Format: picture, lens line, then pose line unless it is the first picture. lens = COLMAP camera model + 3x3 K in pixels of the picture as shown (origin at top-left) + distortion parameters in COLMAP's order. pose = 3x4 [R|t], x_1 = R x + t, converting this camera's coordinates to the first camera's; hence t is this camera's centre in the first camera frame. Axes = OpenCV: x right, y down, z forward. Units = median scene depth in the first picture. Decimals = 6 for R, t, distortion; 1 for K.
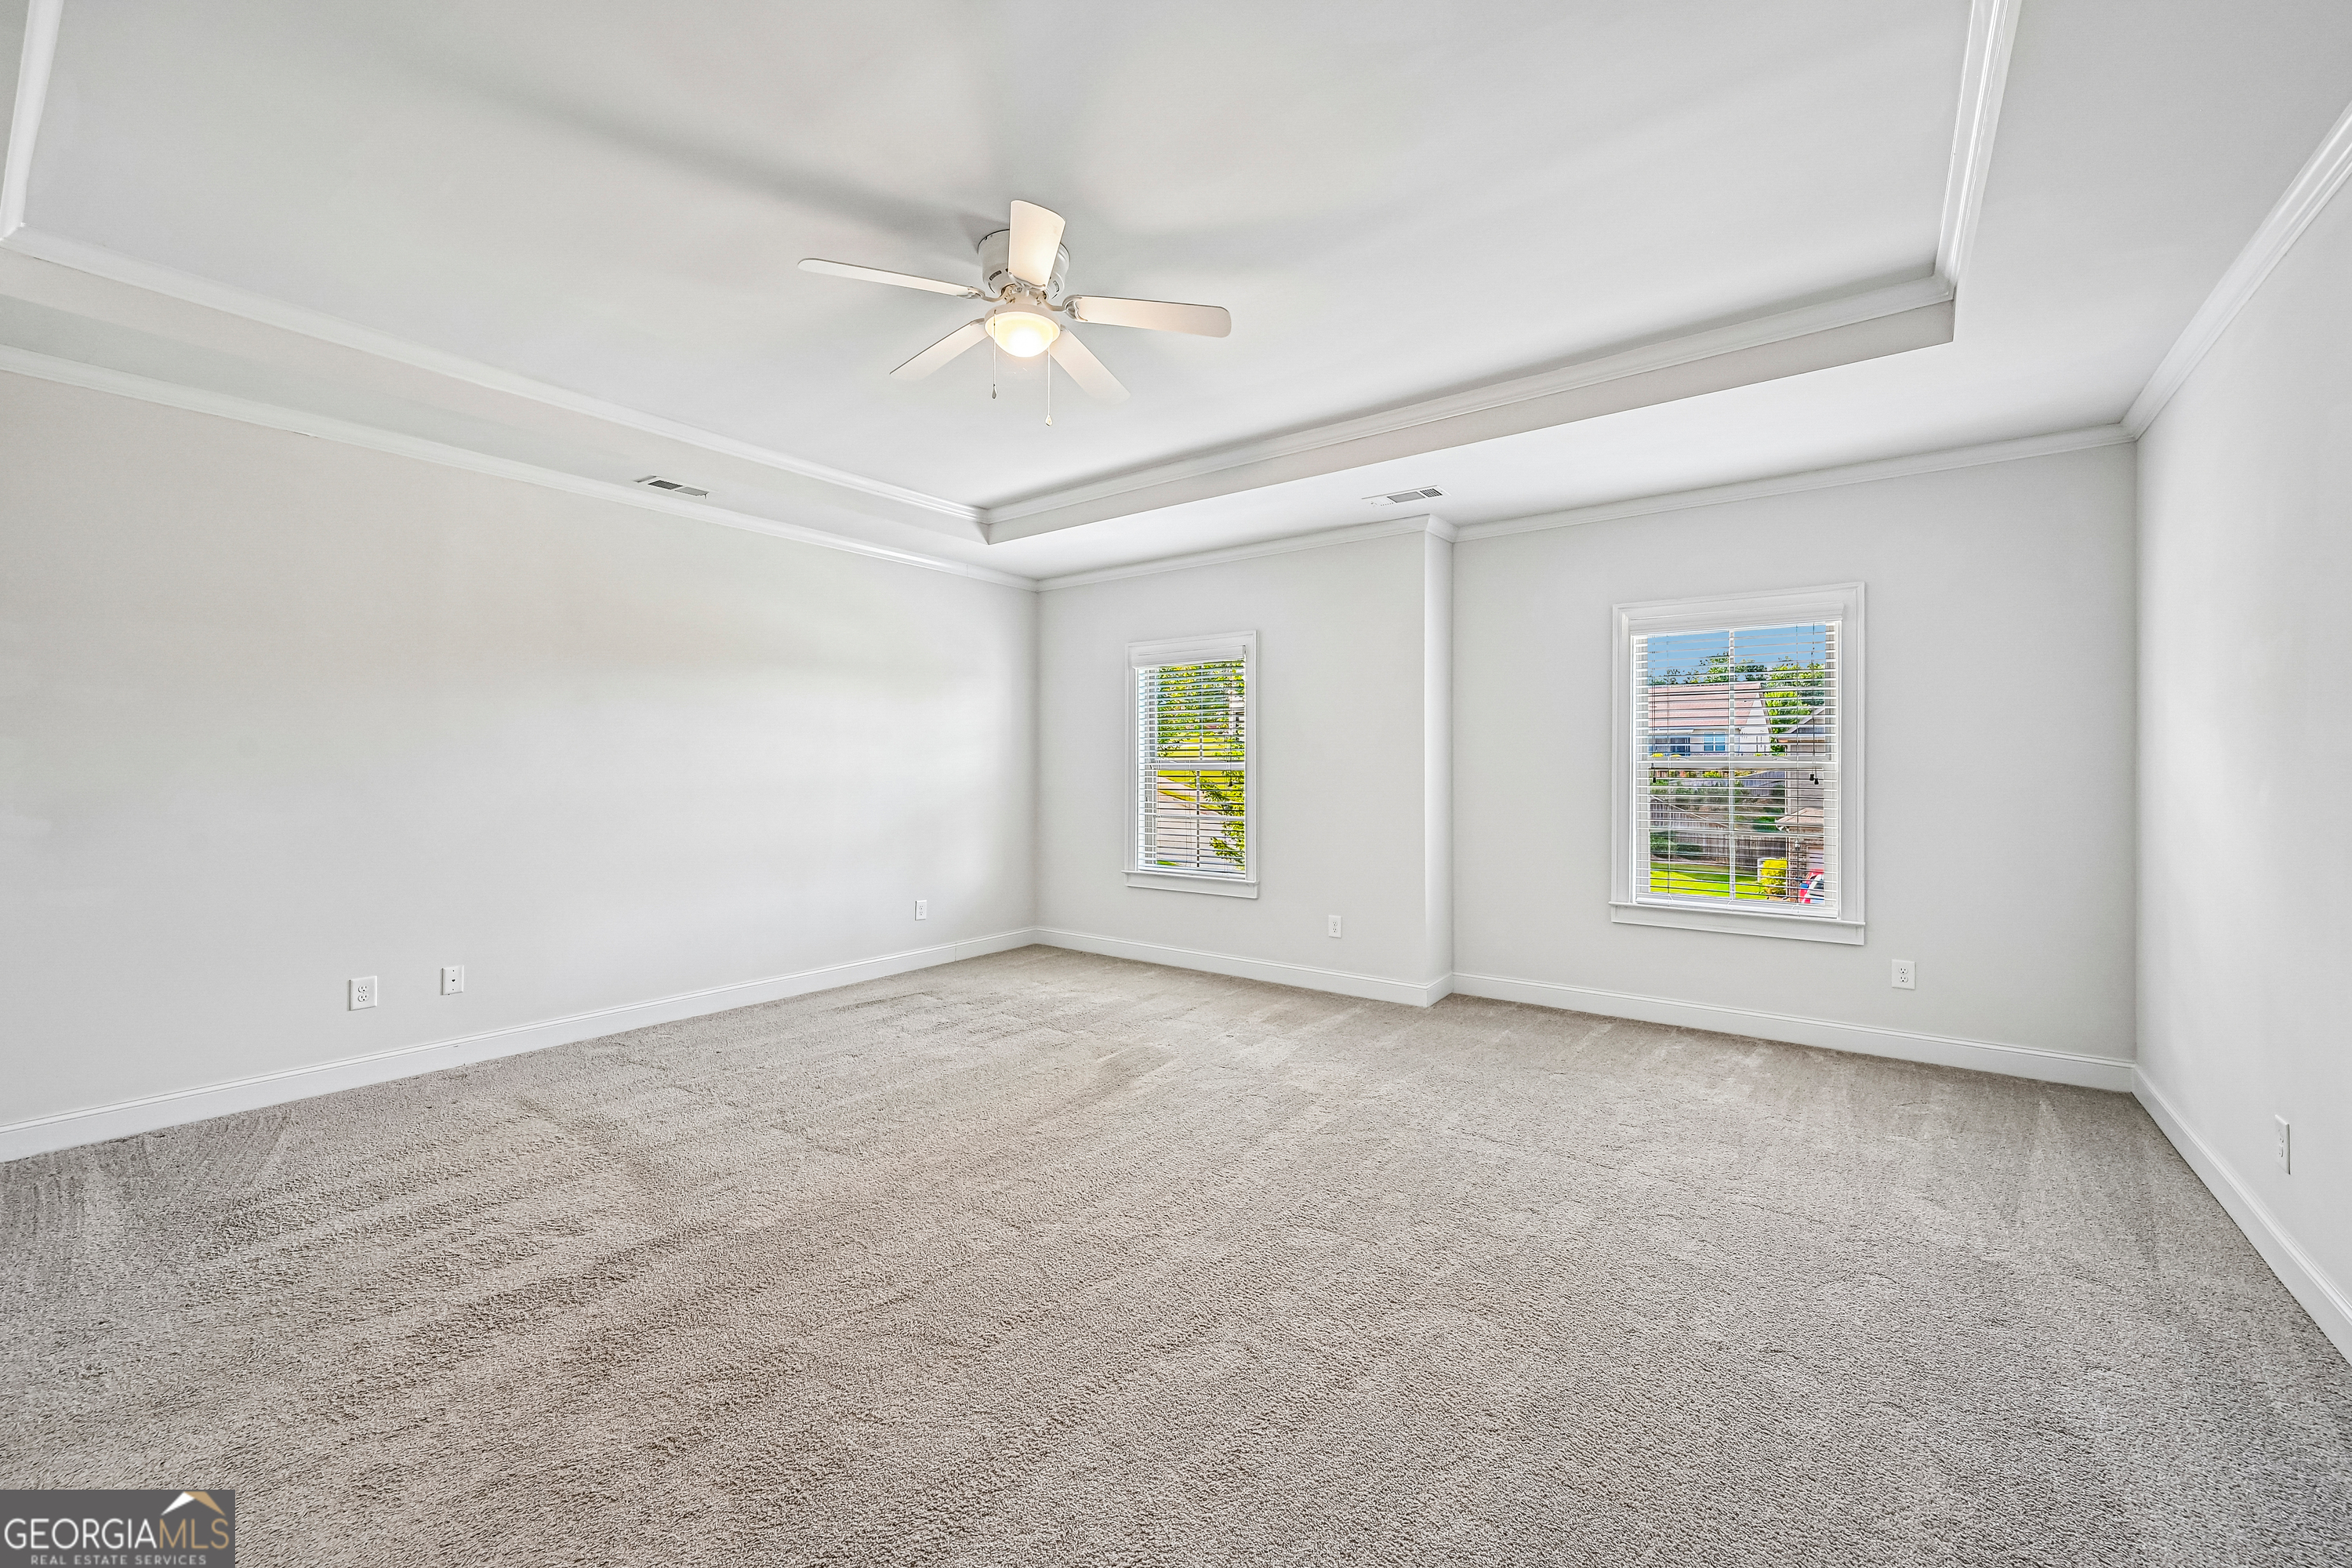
lens RADIAL K [[925.0, 0, 1179.5], [0, 925.0, 780.2], [0, 0, 1]] dist [0.003080, 0.001148]
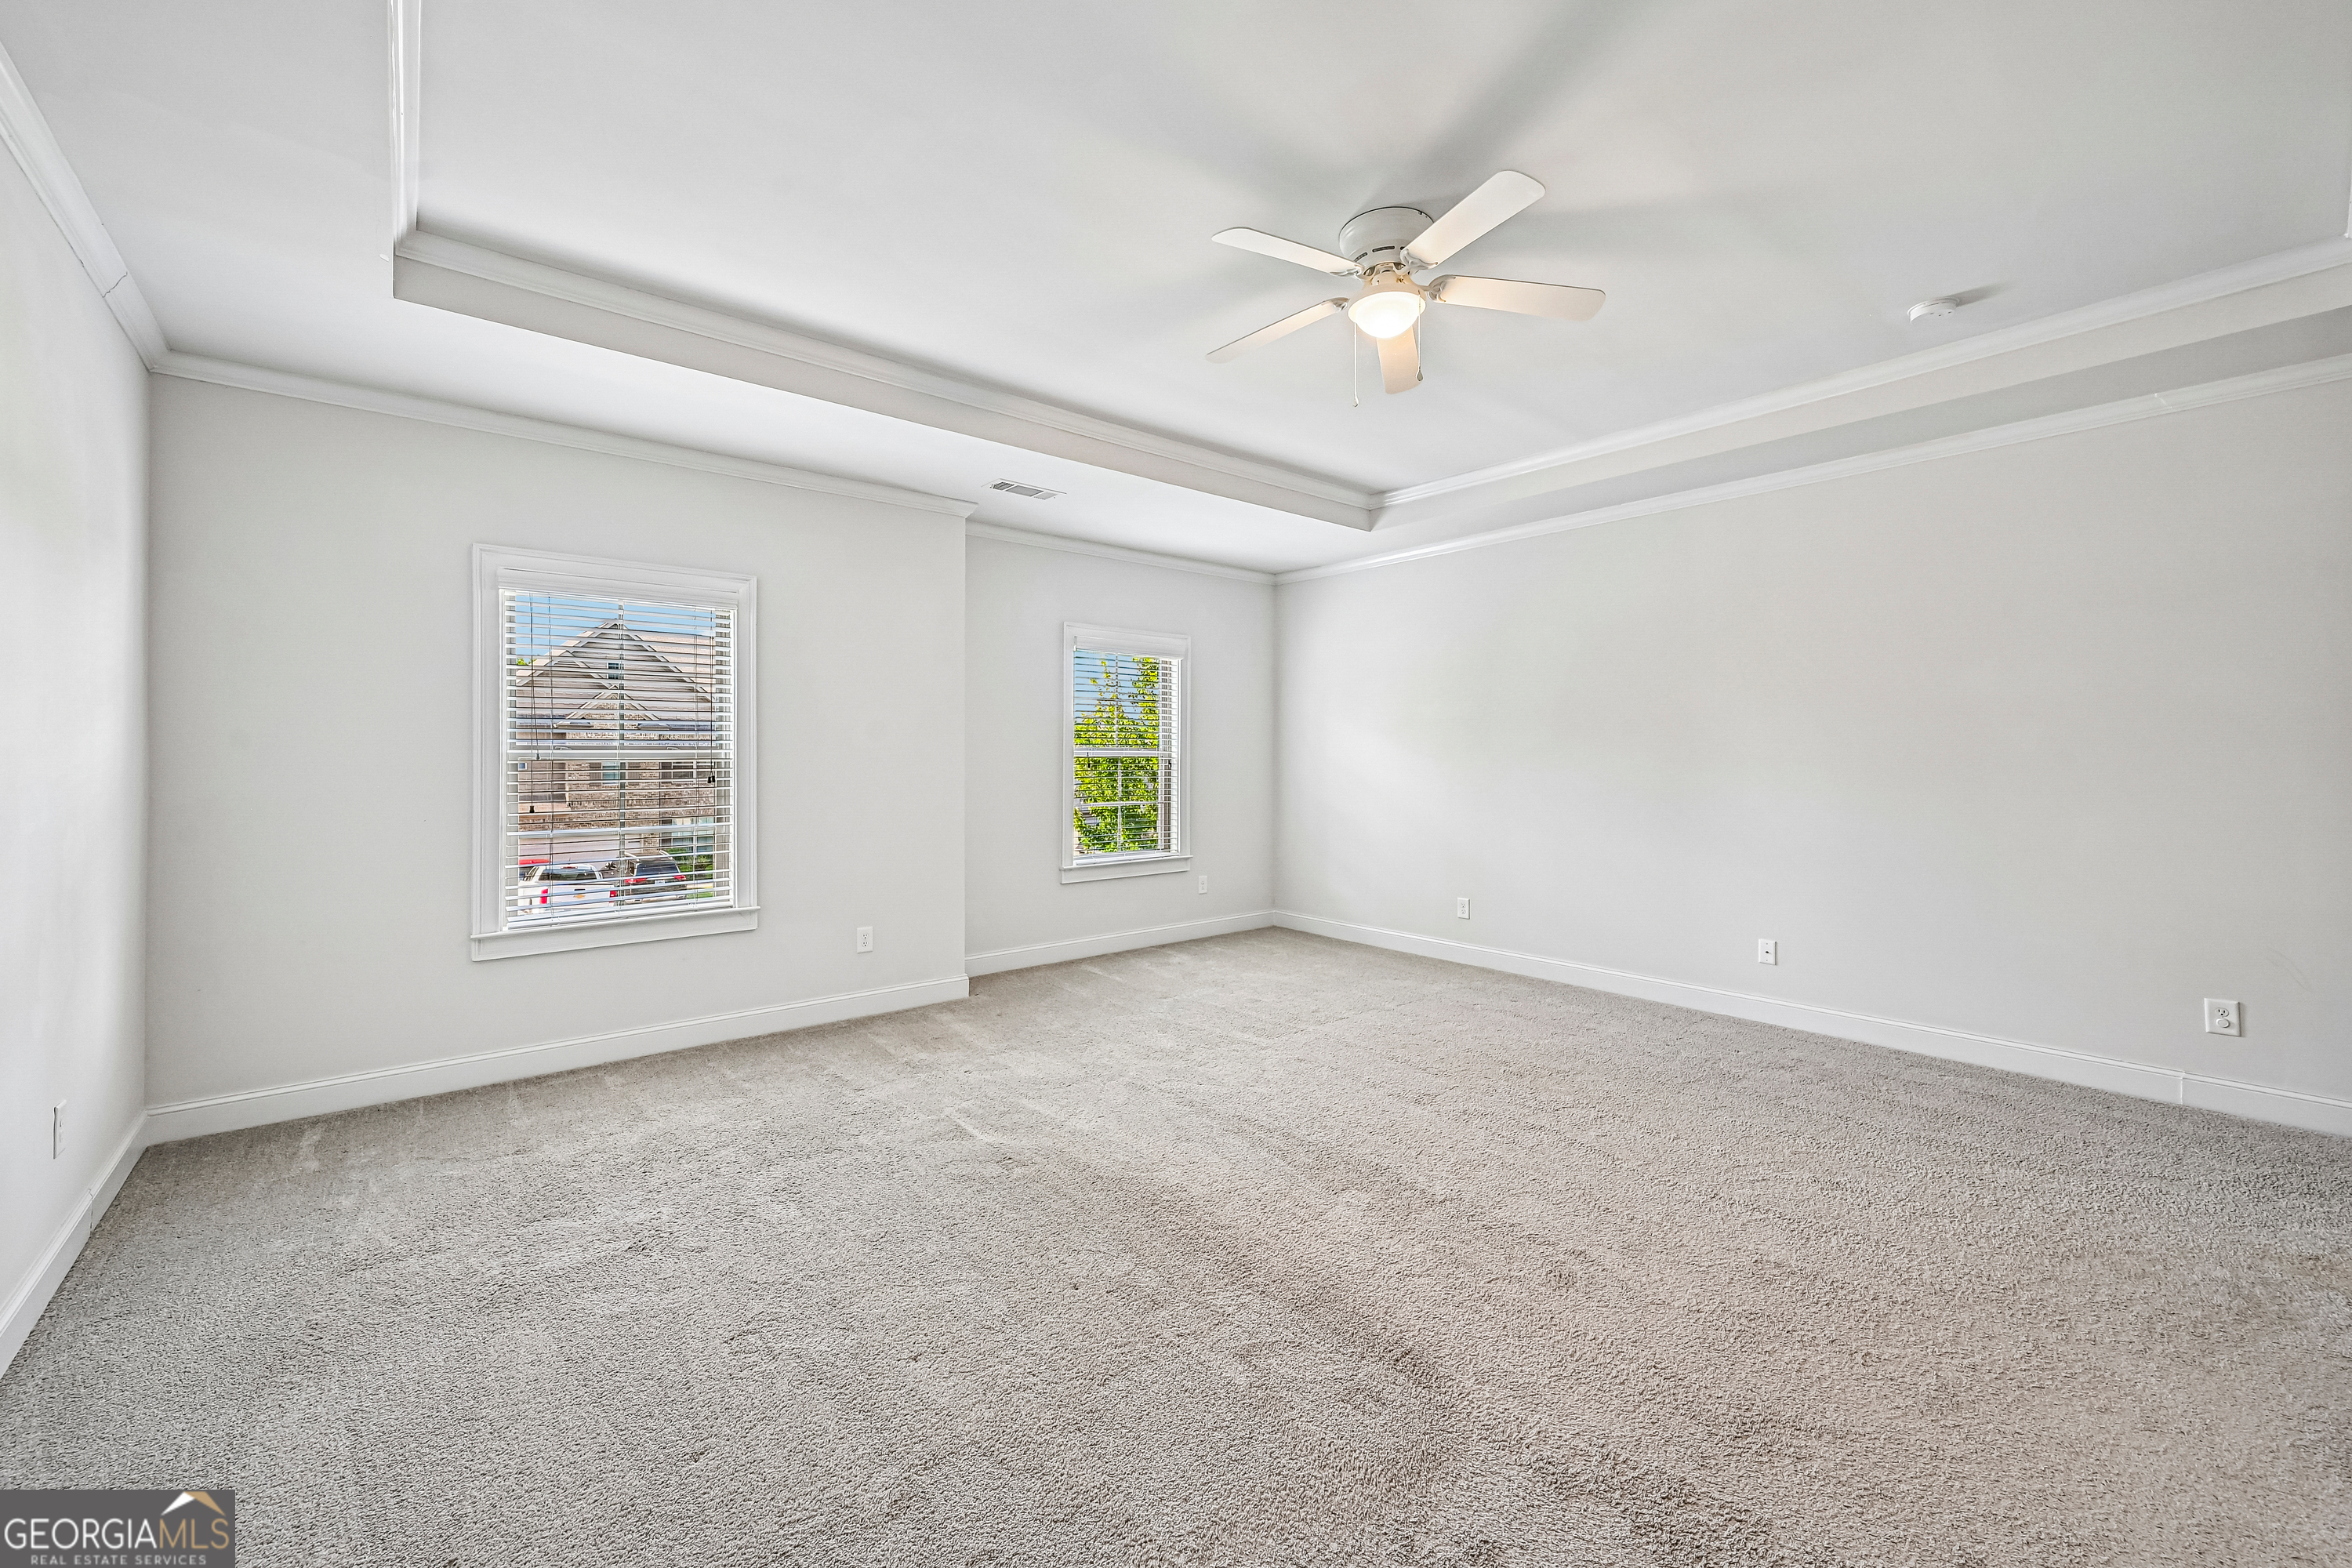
lens RADIAL K [[925.0, 0, 1179.5], [0, 925.0, 780.2], [0, 0, 1]] dist [0.003080, 0.001148]
pose [[0.228448, -0.021486, 0.973319, -0.697697], [0.022185, 0.999612, 0.016859, -0.000110], [-0.973303, 0.017741, 0.228836, 0.591625]]
